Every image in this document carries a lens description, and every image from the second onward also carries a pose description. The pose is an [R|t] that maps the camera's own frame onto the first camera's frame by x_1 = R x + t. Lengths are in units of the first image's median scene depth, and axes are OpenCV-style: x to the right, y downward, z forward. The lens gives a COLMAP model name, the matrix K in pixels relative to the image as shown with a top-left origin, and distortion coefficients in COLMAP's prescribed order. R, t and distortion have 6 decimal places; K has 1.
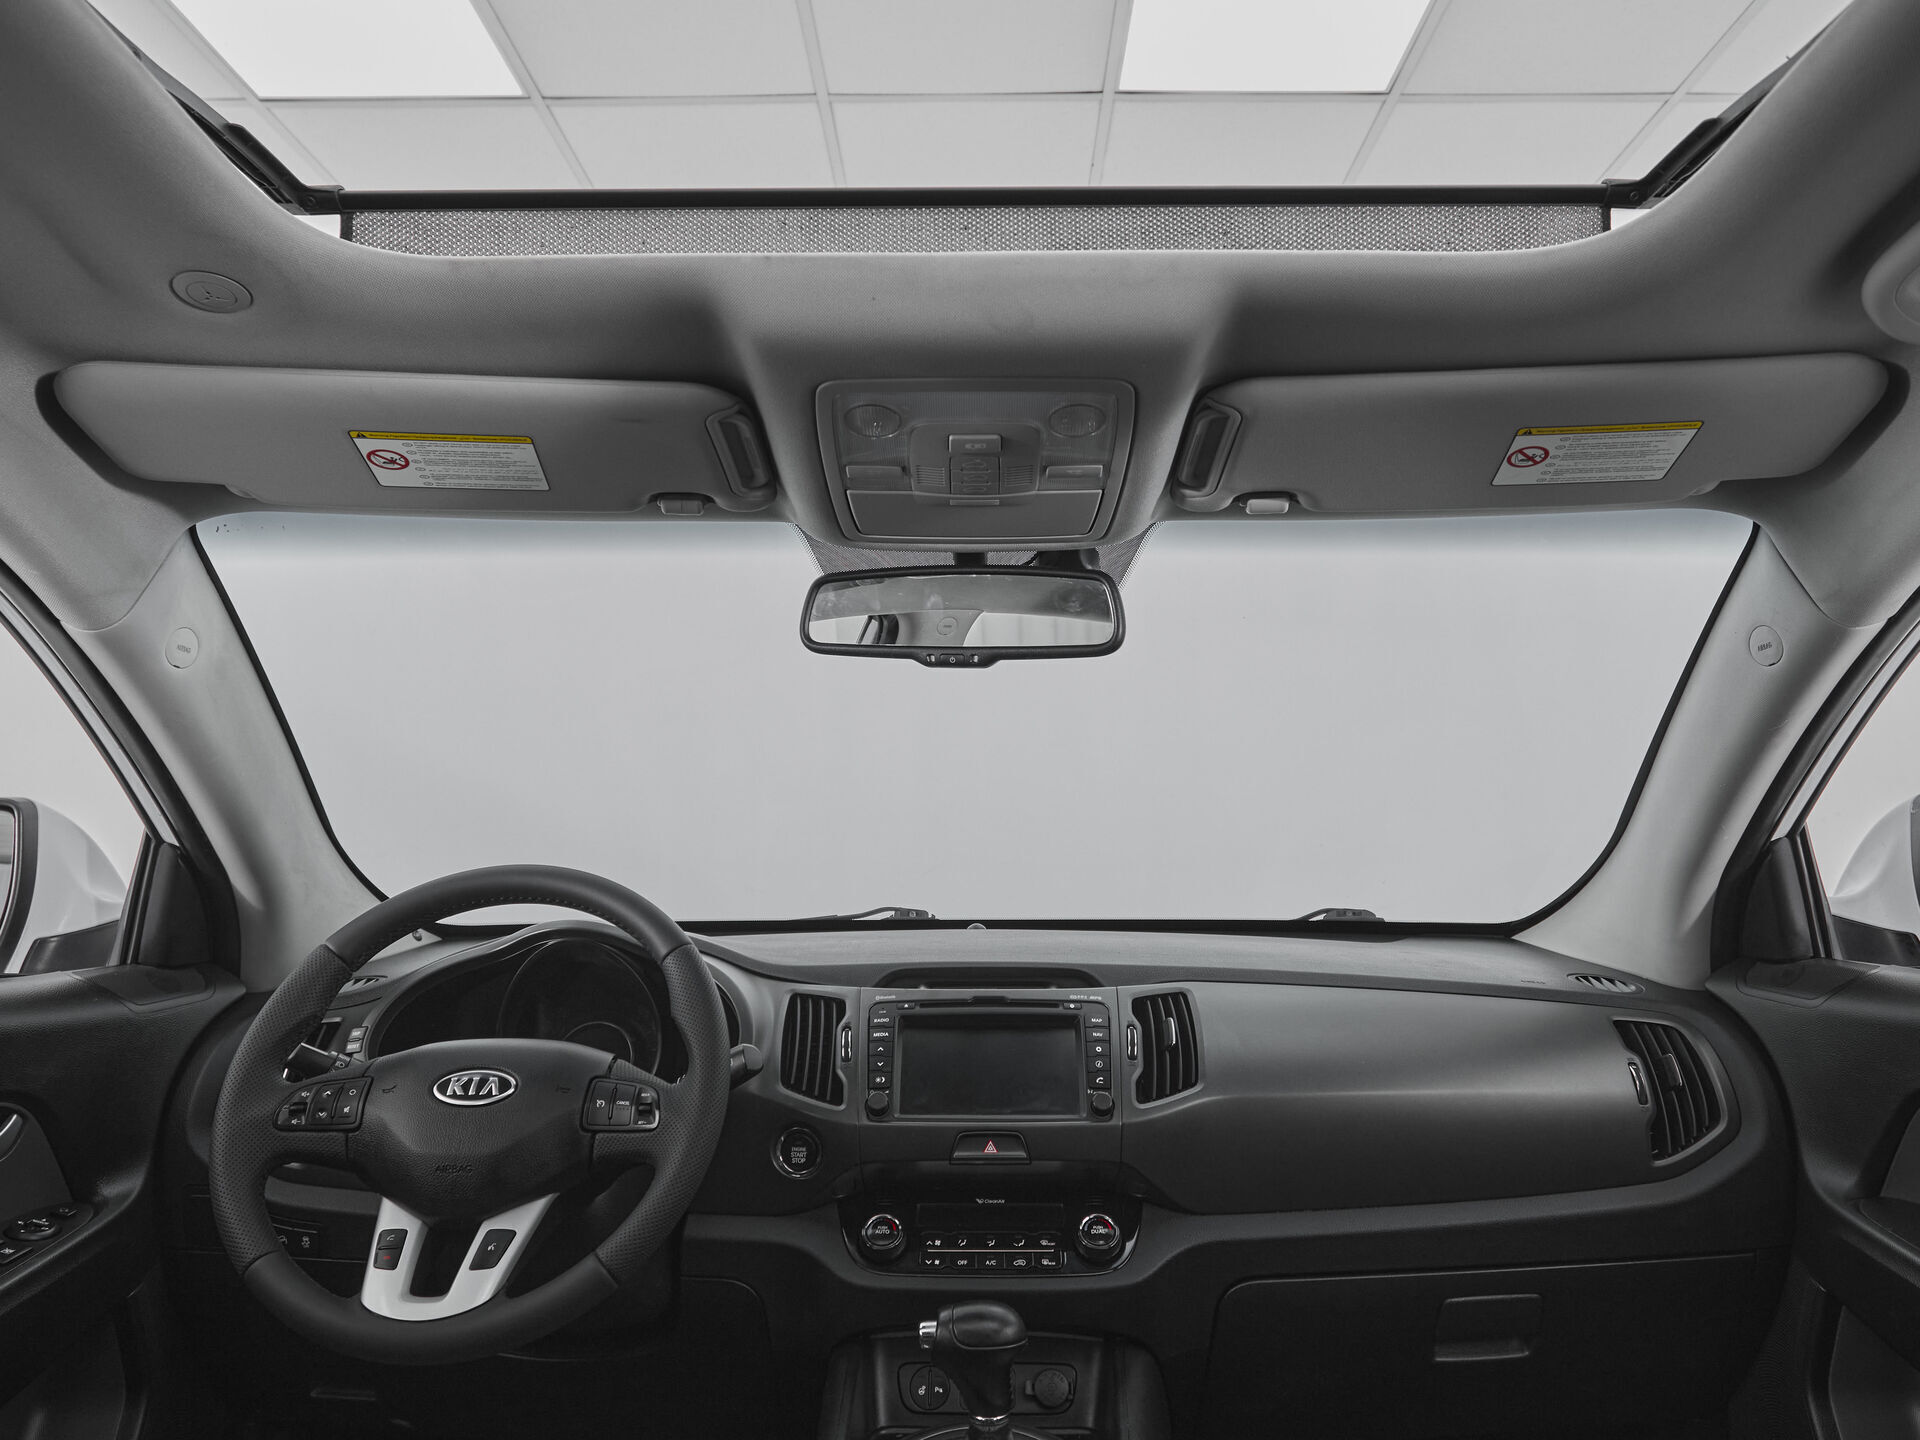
lens RADIAL K [[1286.6, 0, 974.0], [0, 1286.6, 722.4], [0, 0, 1]] dist [0.002627, -0.006120]
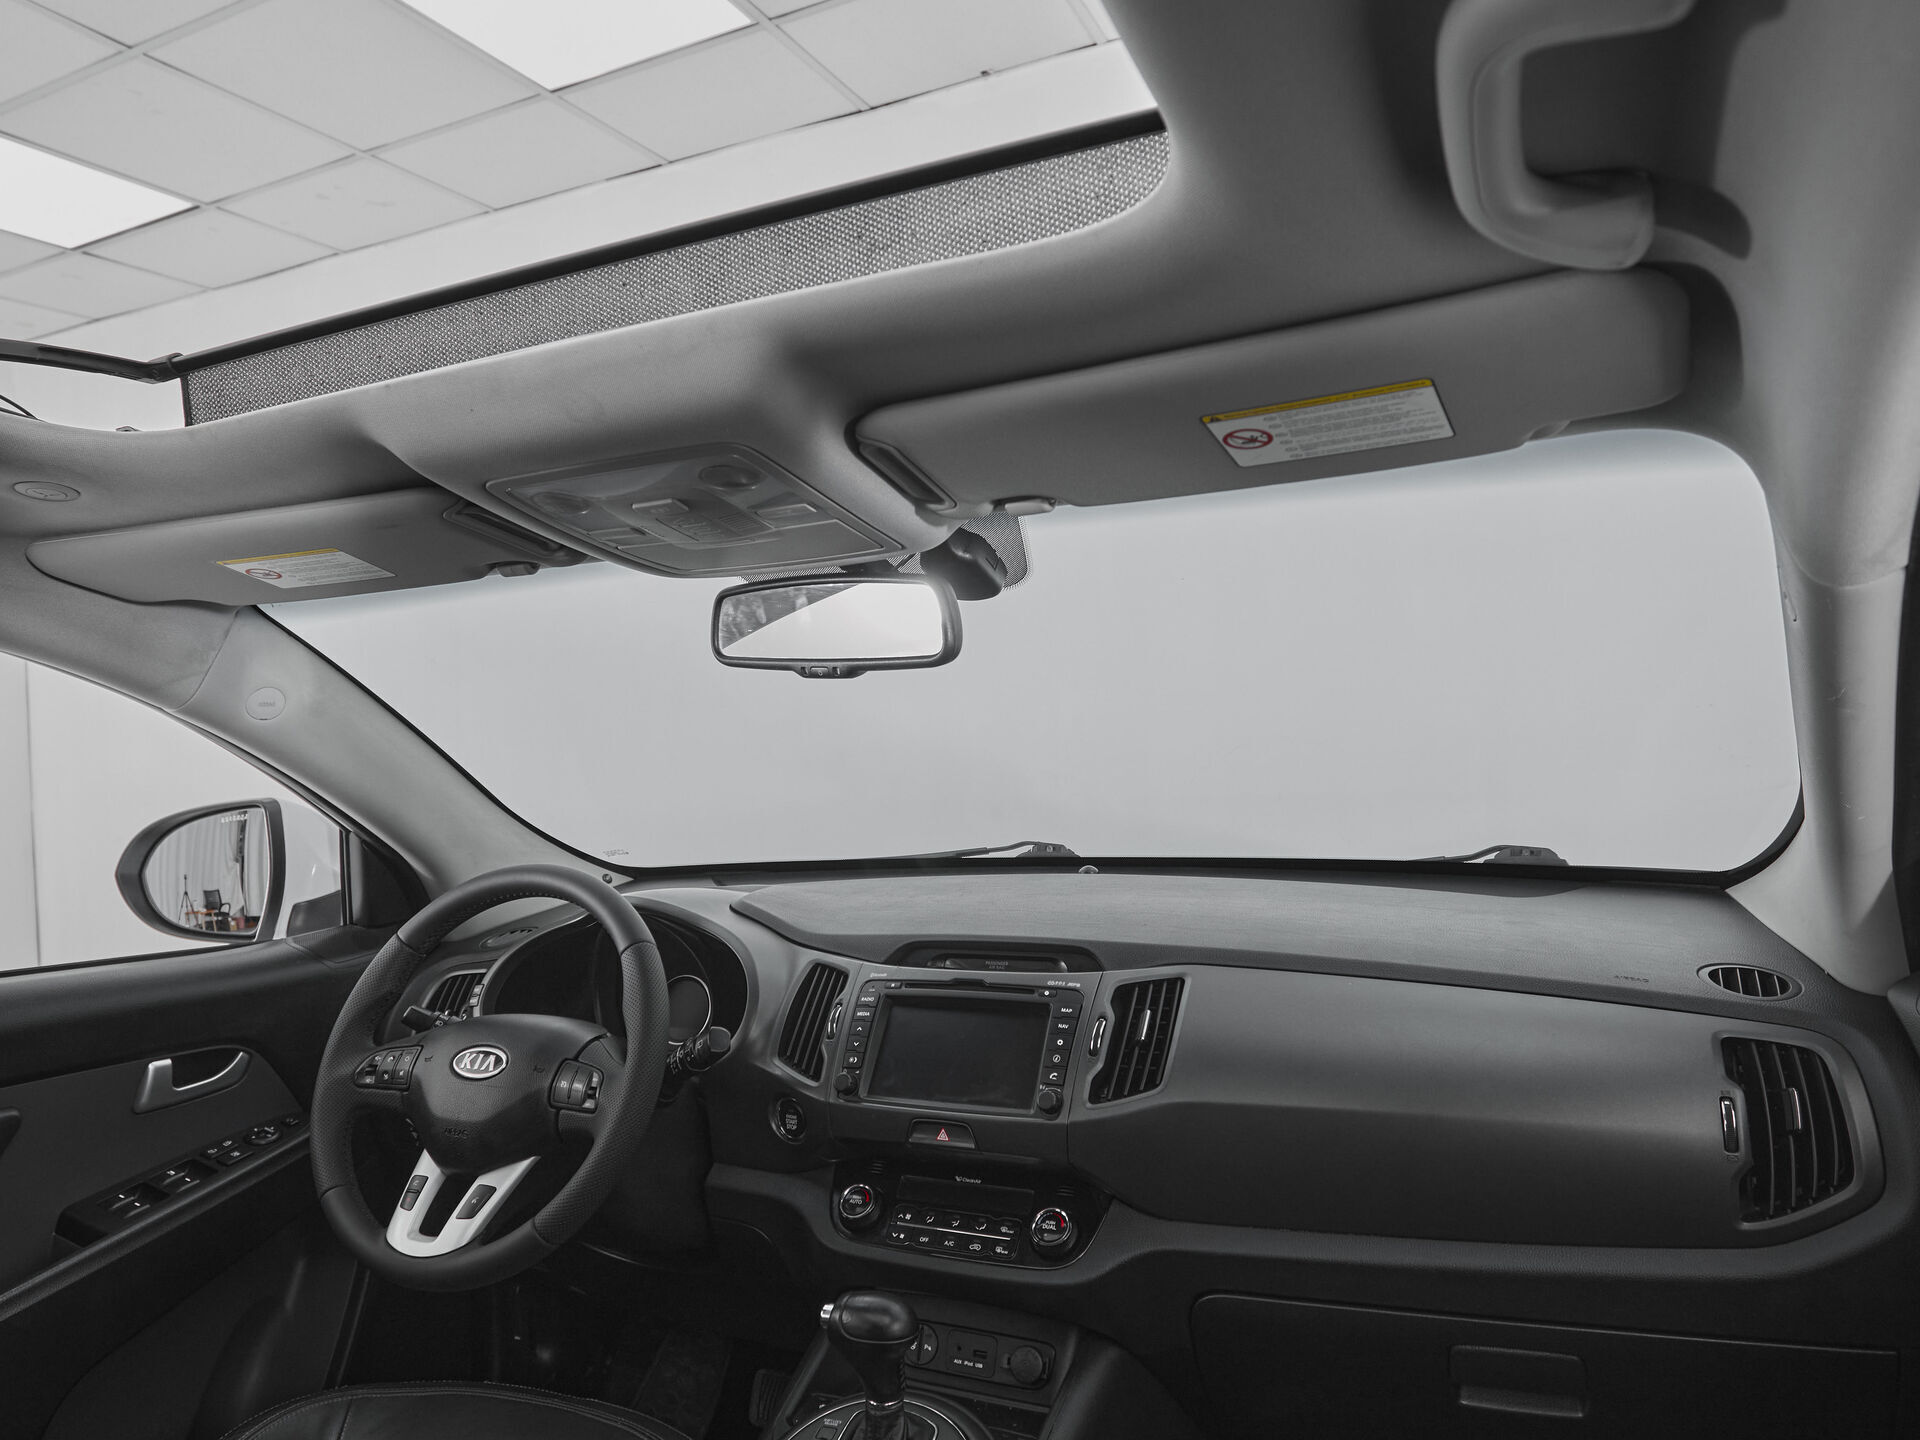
lens RADIAL K [[1286.6, 0, 906.2], [0, 1286.6, 725.3], [0, 0, 1]] dist [0.002627, -0.006120]
pose [[0.902939, -0.041414, -0.427769, 0.431533], [0.099767, 0.988354, 0.114903, -0.107728], [0.418028, -0.146428, 0.896555, 0.125233]]
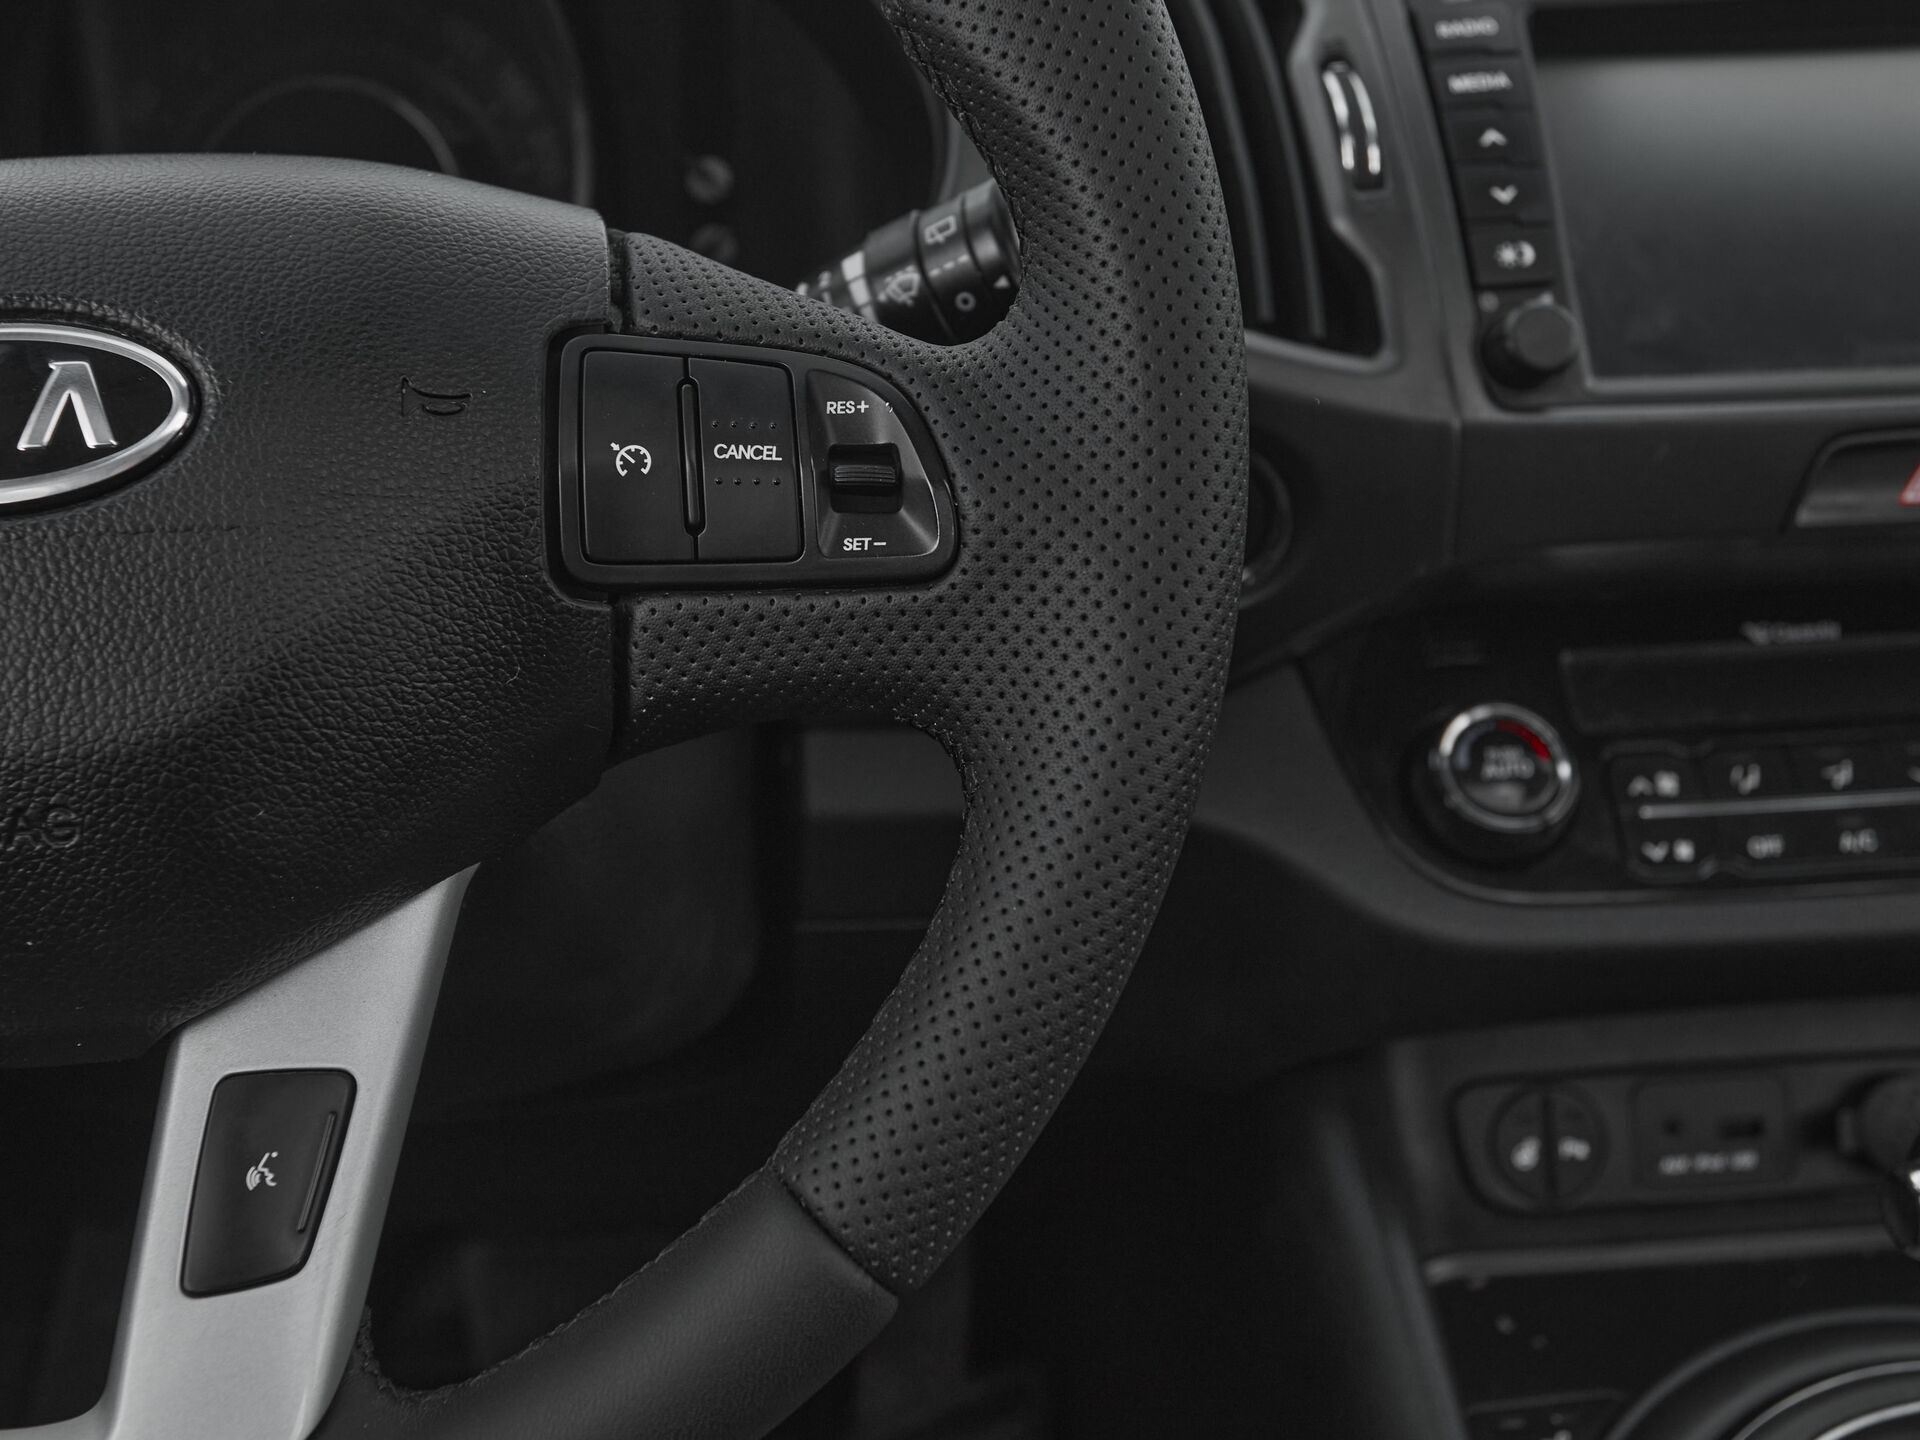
lens RADIAL K [[2095.8, 0, 853.6], [0, 2095.8, 707.0], [0, 0, 1]] dist [-0.025899, 0.000000]
pose [[0.996734, -0.054630, 0.059465, -0.242970], [0.017742, 0.866579, 0.498725, 0.145453], [-0.078777, -0.496042, 0.864718, 0.607234]]
